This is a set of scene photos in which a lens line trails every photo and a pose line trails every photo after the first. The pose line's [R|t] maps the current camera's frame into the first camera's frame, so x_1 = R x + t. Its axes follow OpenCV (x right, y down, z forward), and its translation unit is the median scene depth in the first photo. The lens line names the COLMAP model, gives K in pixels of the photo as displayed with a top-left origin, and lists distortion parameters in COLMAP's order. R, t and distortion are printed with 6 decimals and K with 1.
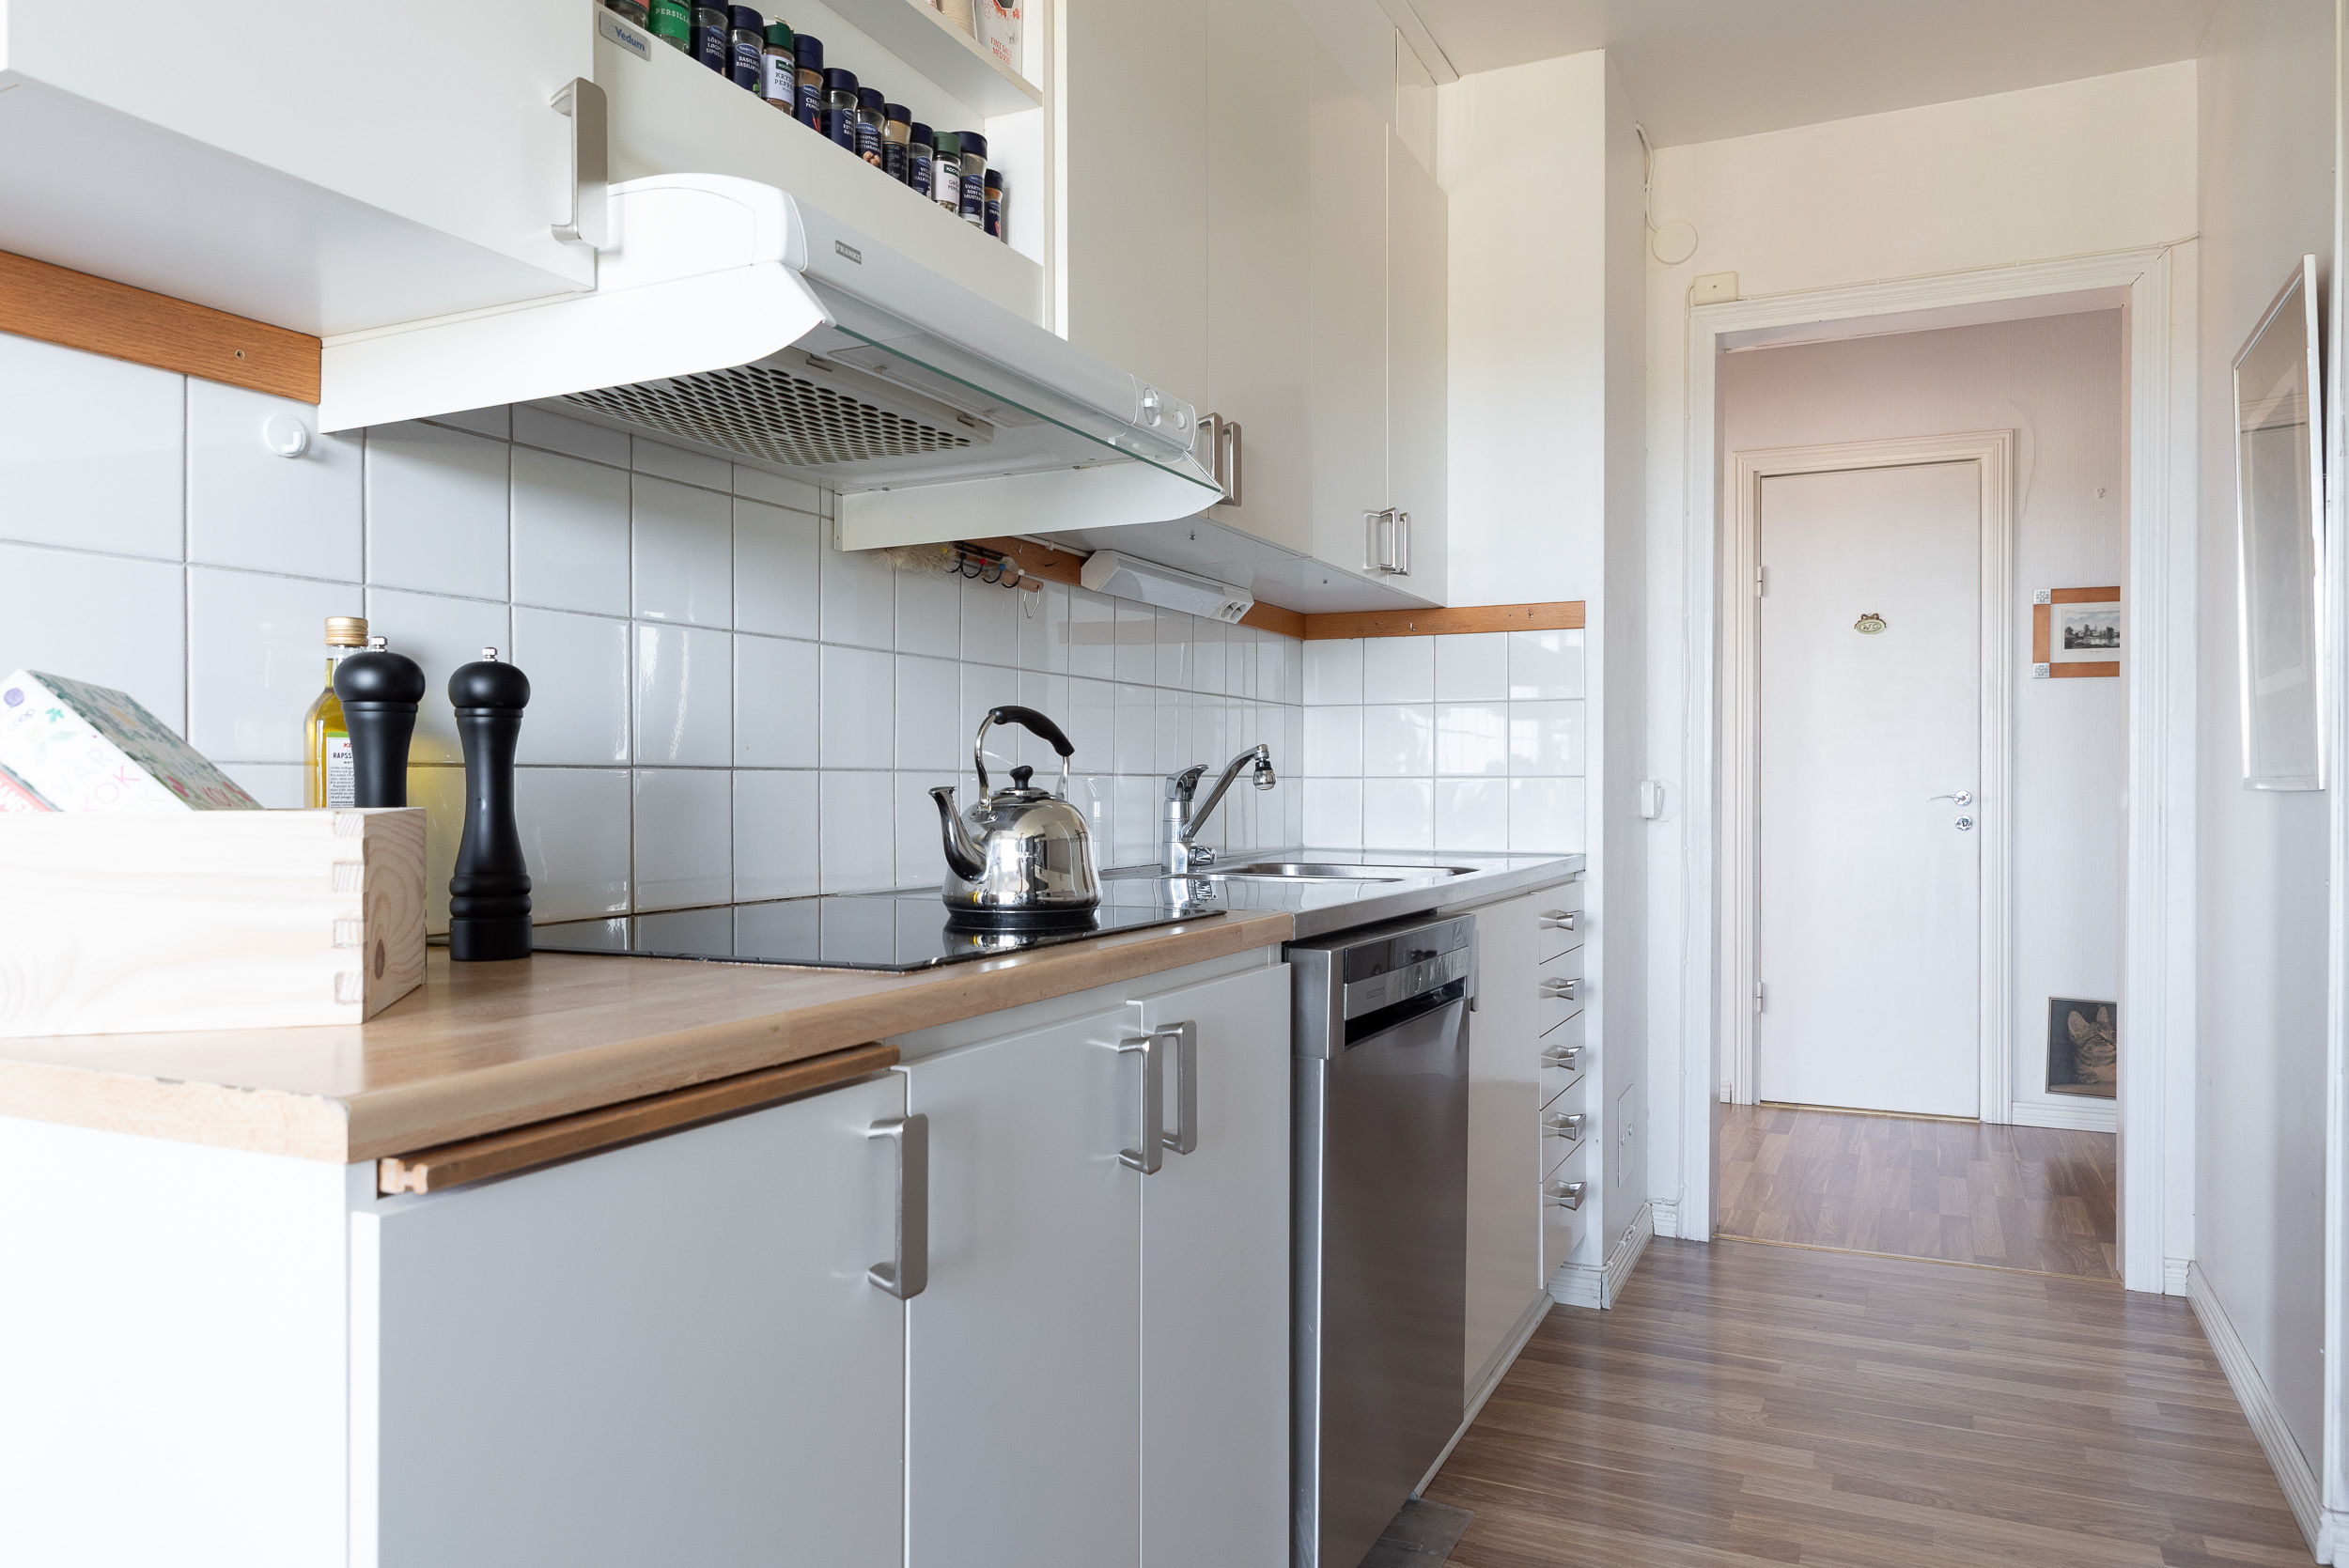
lens RADIAL K [[1562.6, 0, 1162.1], [0, 1562.6, 794.2], [0, 0, 1]] dist [0.004363, -0.009756]
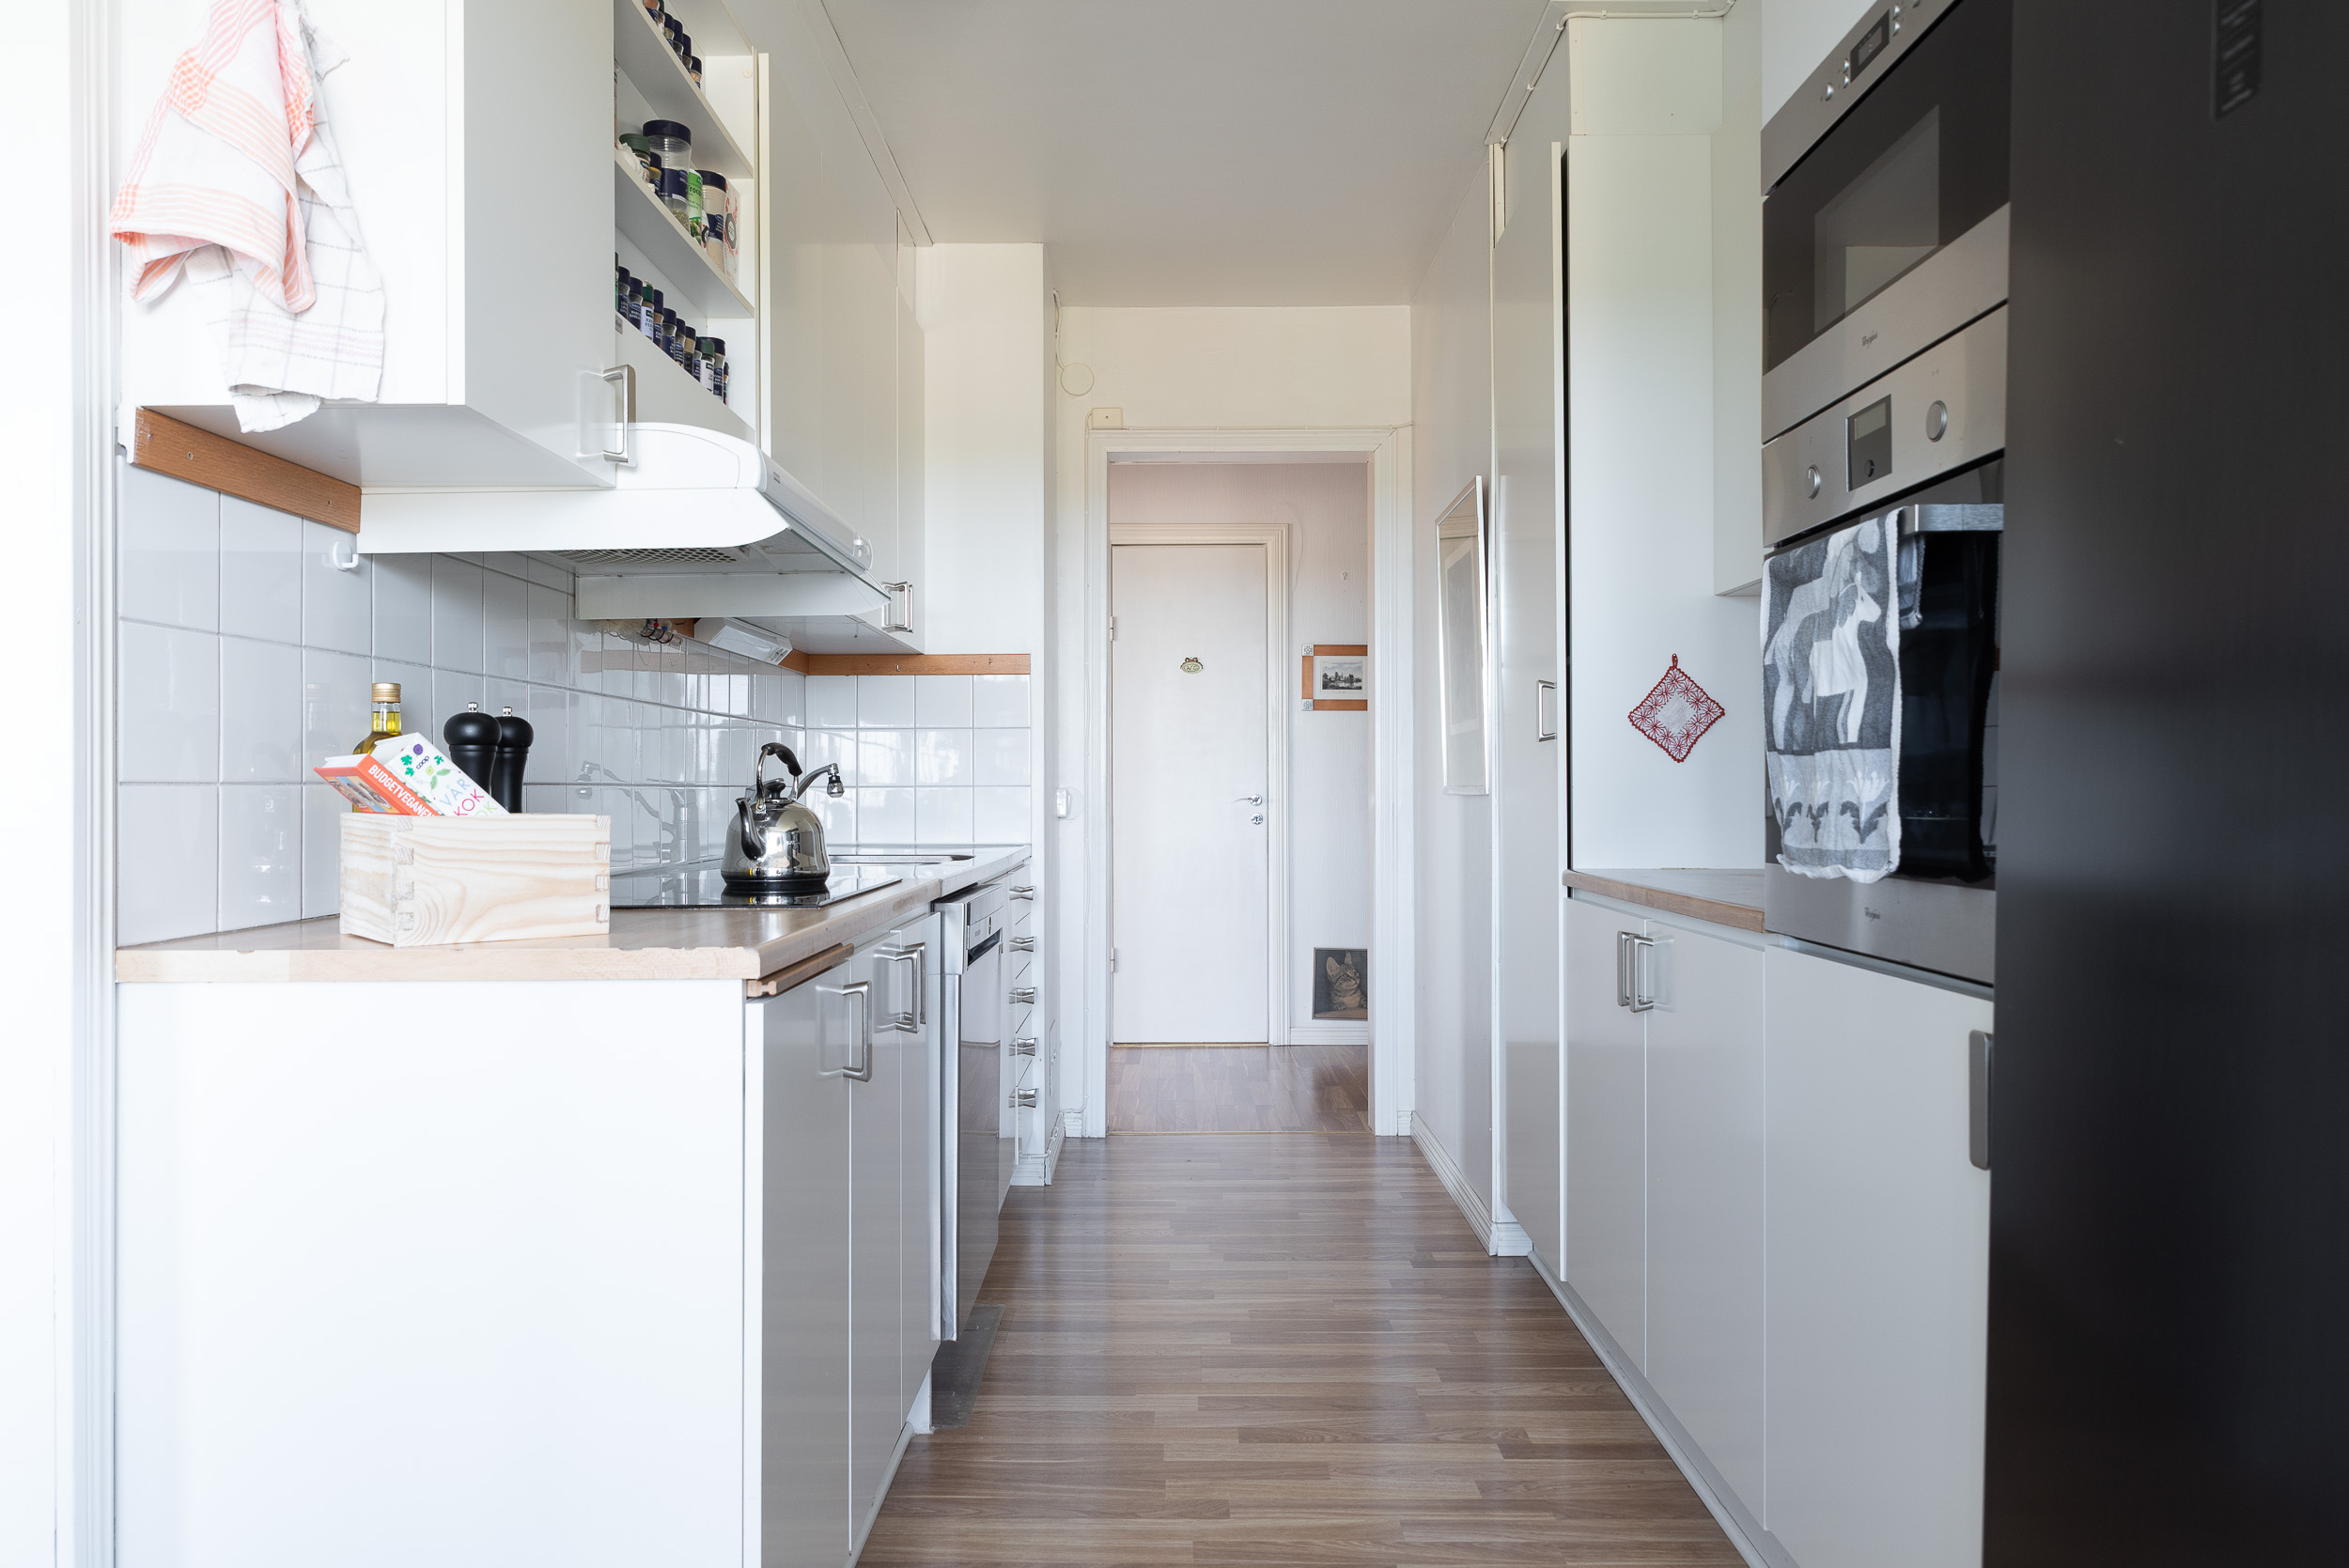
lens RADIAL K [[1562.6, 0, 1177.7], [0, 1562.6, 782.3], [0, 0, 1]] dist [0.004363, -0.009756]
pose [[0.898779, -0.000869, 0.438401, -0.202810], [0.005319, 0.999946, -0.008921, -0.001740], [-0.438369, 0.010350, 0.898735, -0.252780]]
